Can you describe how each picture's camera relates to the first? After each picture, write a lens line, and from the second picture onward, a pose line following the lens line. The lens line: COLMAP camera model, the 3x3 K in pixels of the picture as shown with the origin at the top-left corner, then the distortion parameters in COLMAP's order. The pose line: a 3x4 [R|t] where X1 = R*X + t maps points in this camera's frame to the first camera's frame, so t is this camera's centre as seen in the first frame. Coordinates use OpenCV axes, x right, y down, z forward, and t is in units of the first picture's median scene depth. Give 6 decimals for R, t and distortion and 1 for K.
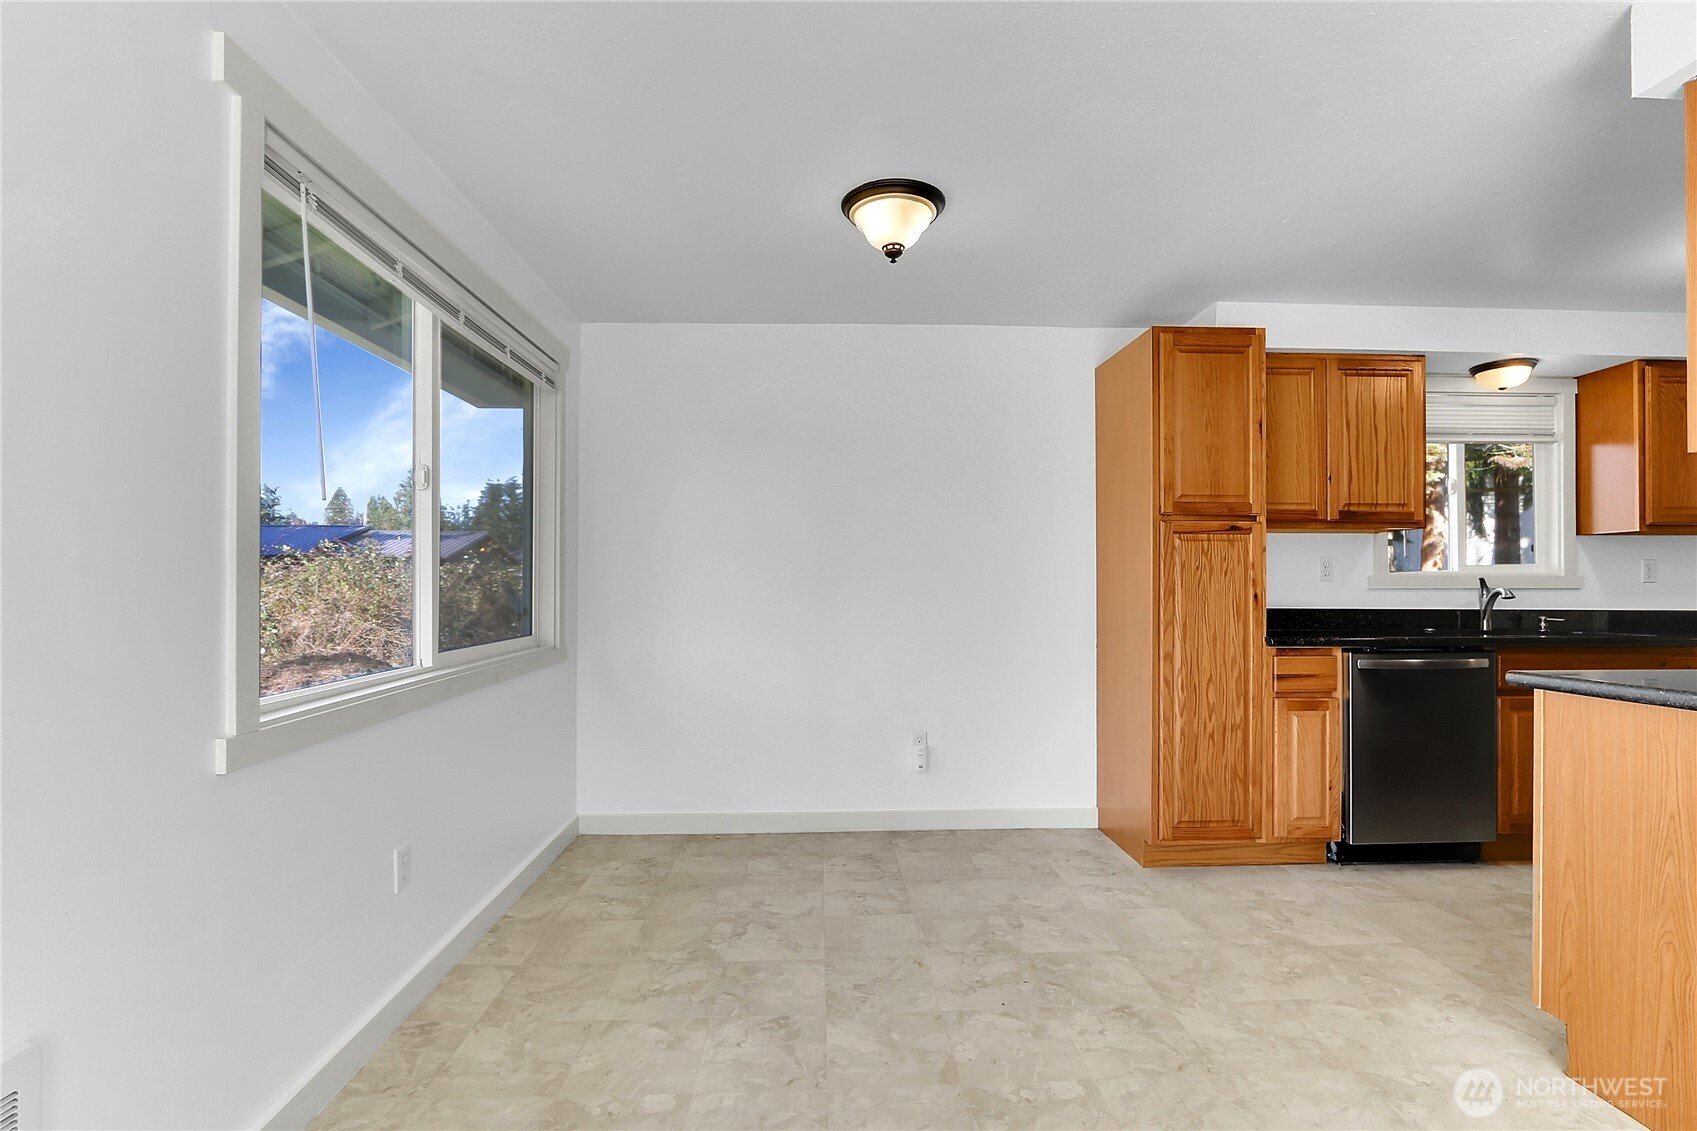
lens RADIAL K [[785.3, 0, 847.4], [0, 785.3, 585.1], [0, 0, 1]] dist [-0.016547, 0.000019]
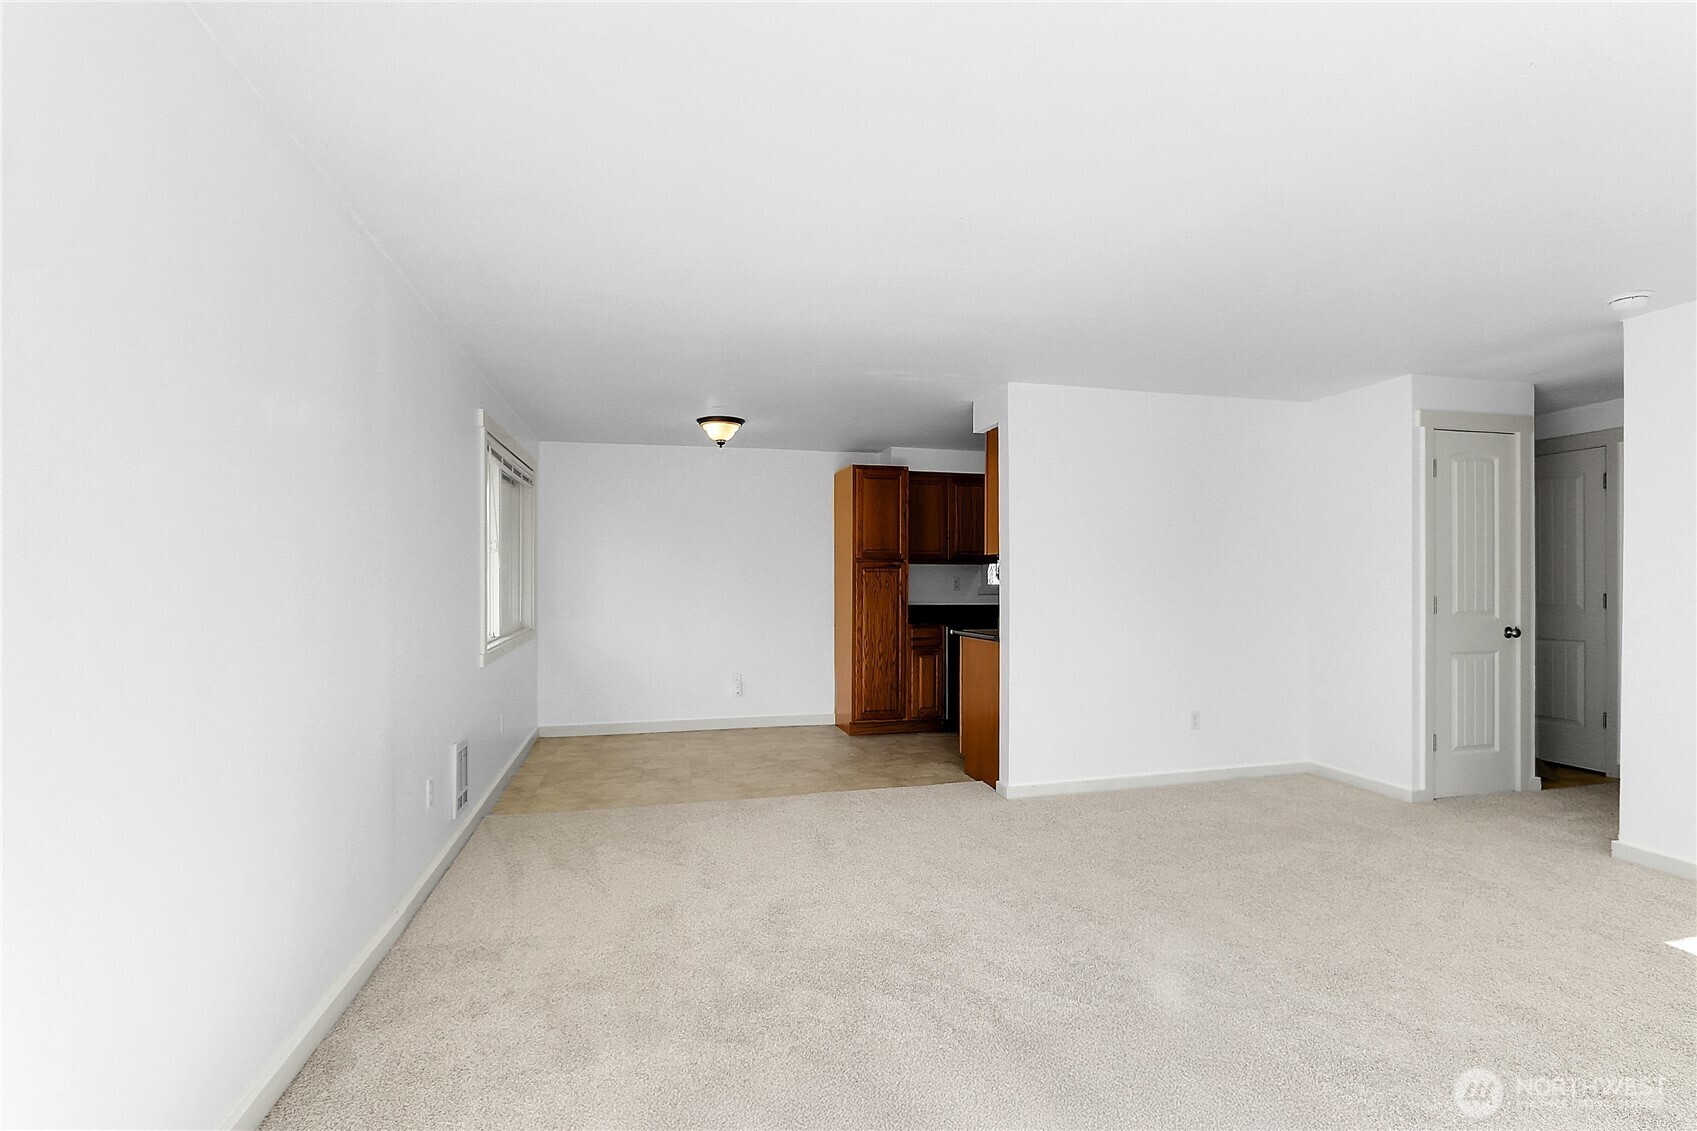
lens RADIAL K [[785.3, 0, 847.4], [0, 785.3, 585.1], [0, 0, 1]] dist [-0.016547, 0.000019]
pose [[0.979082, -0.000836, 0.203464, -0.032400], [-0.000721, 0.999971, 0.007580, -0.037776], [-0.203465, -0.007568, 0.979053, -0.970988]]
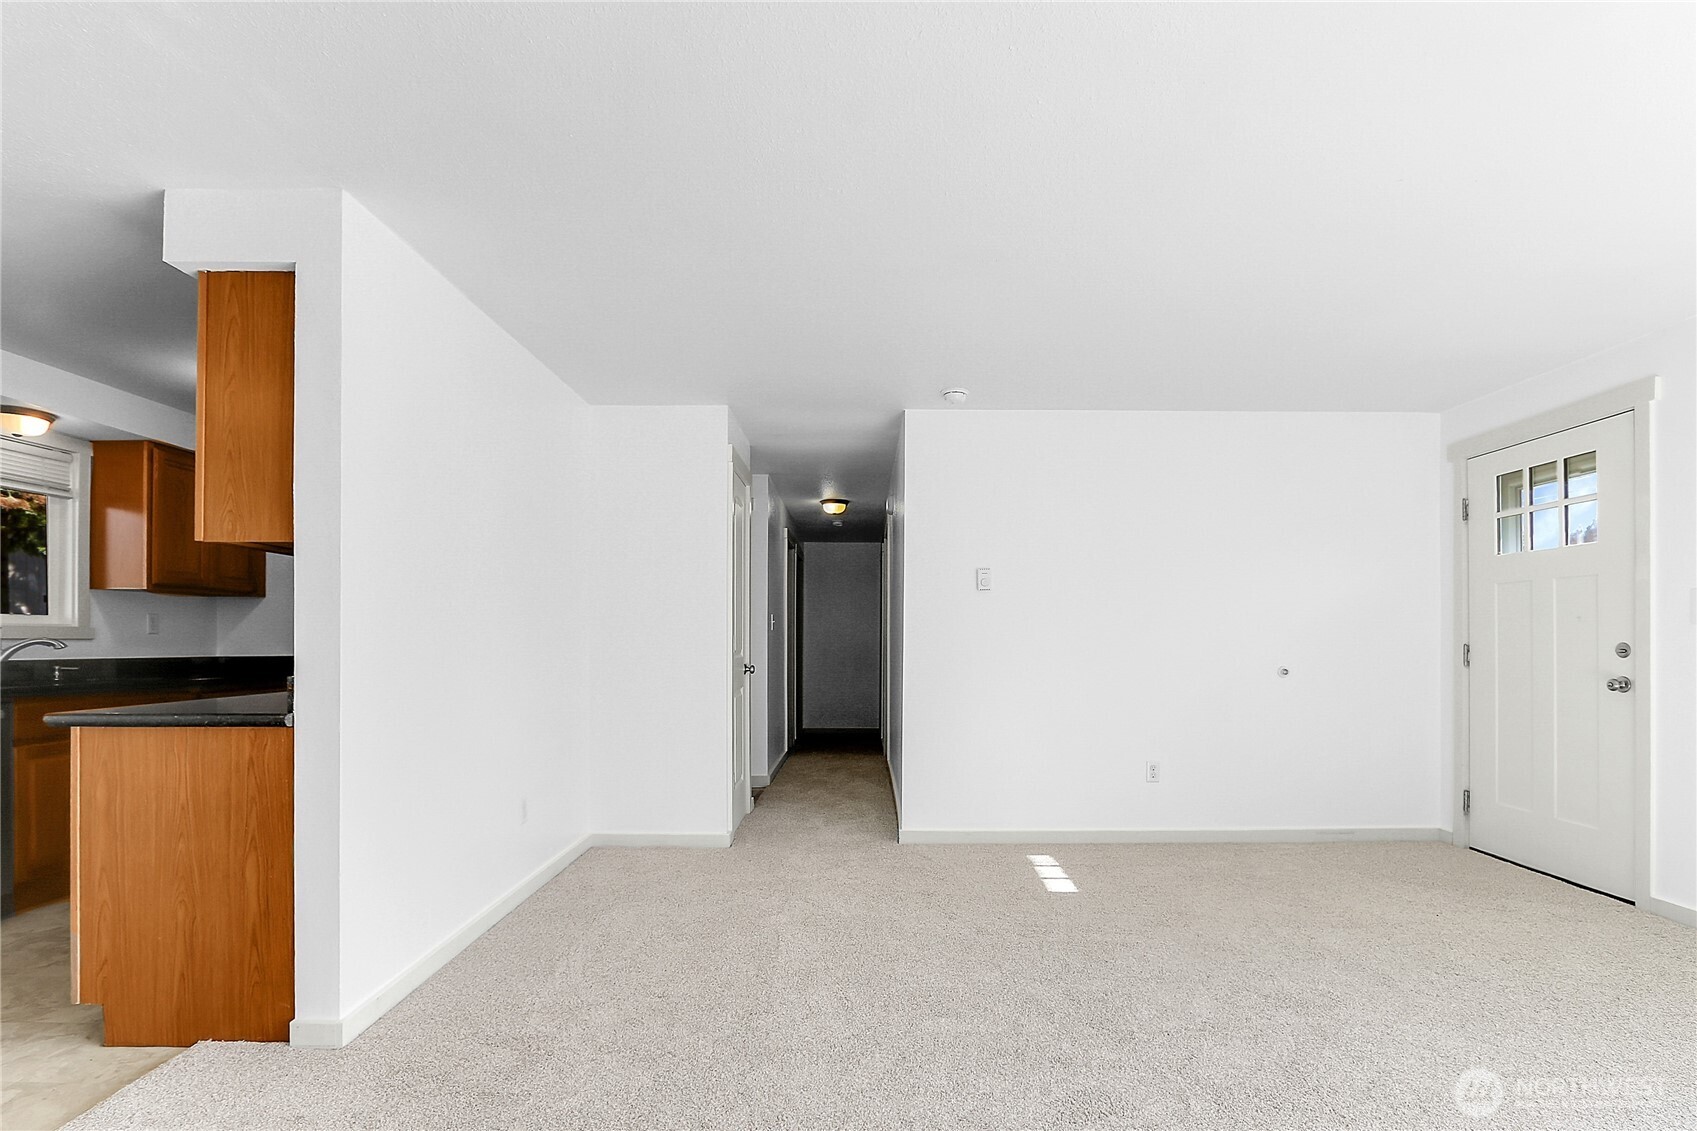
lens RADIAL K [[818.0, 0, 852.3], [0, 818.0, 633.5], [0, 0, 1]] dist [-0.004744, -0.000163]
pose [[0.045650, 0.007206, 0.998932, -0.160003], [-0.004999, 0.999963, -0.006985, -0.000400], [-0.998945, -0.004674, 0.045684, -0.124638]]
